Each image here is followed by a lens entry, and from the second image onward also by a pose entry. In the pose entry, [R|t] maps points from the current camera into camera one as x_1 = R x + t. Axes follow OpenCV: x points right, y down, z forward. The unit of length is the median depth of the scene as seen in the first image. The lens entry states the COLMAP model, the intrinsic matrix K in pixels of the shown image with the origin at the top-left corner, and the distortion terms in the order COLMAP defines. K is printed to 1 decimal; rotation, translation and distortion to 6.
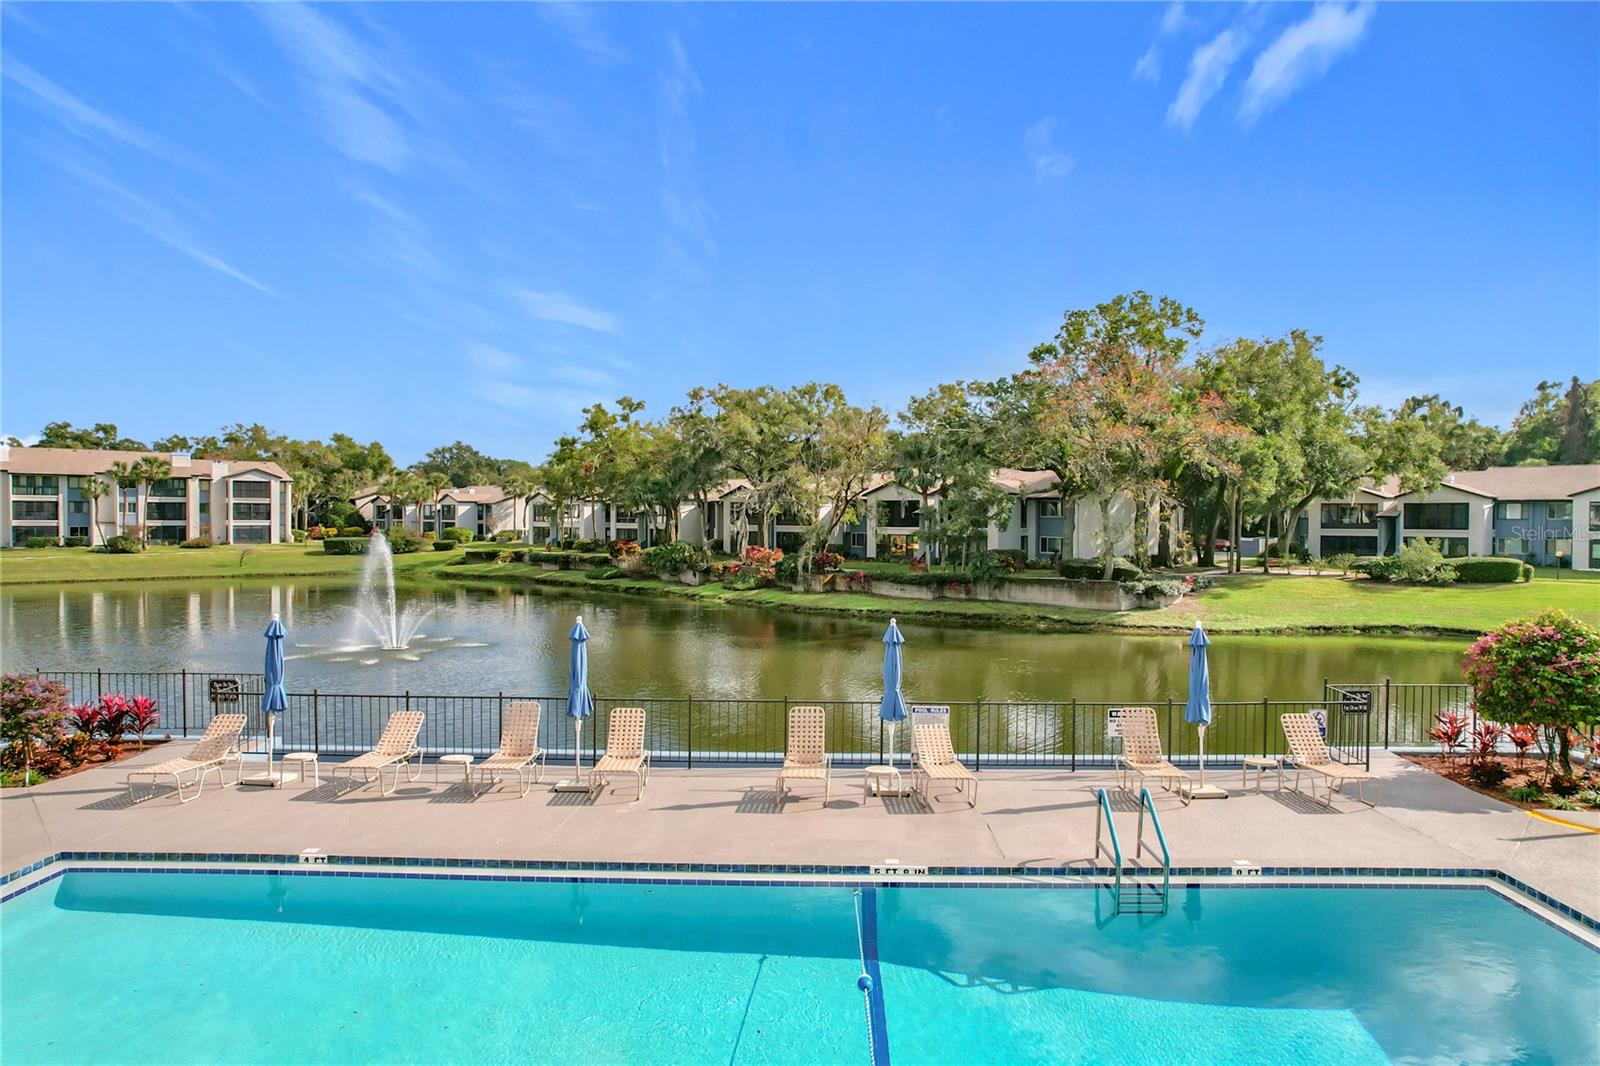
lens RADIAL K [[1003.0, 0, 792.2], [0, 1003.0, 548.9], [0, 0, 1]] dist [-0.073759, 0.062914]
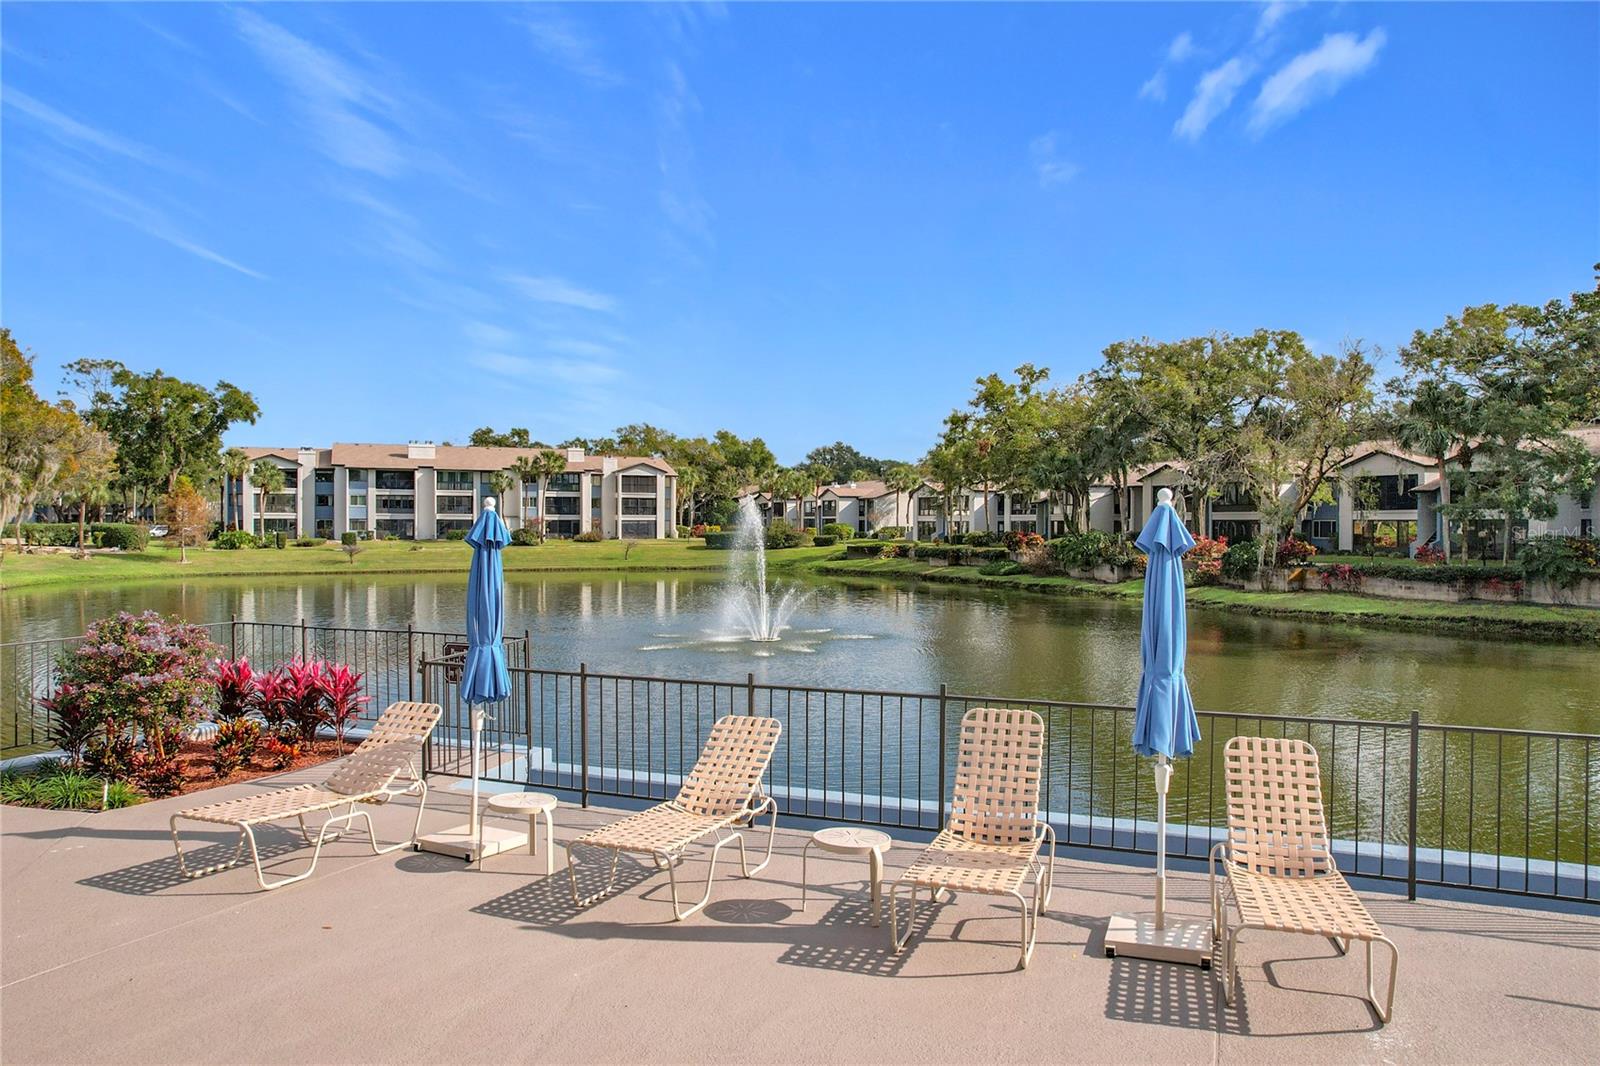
lens RADIAL K [[1003.0, 0, 792.2], [0, 1003.0, 548.9], [0, 0, 1]] dist [-0.073759, 0.062914]
pose [[0.932842, 0.000359, -0.360285, -0.044578], [-0.005942, 0.999879, -0.014388, 0.020498], [0.360236, 0.015562, 0.932731, 0.127052]]
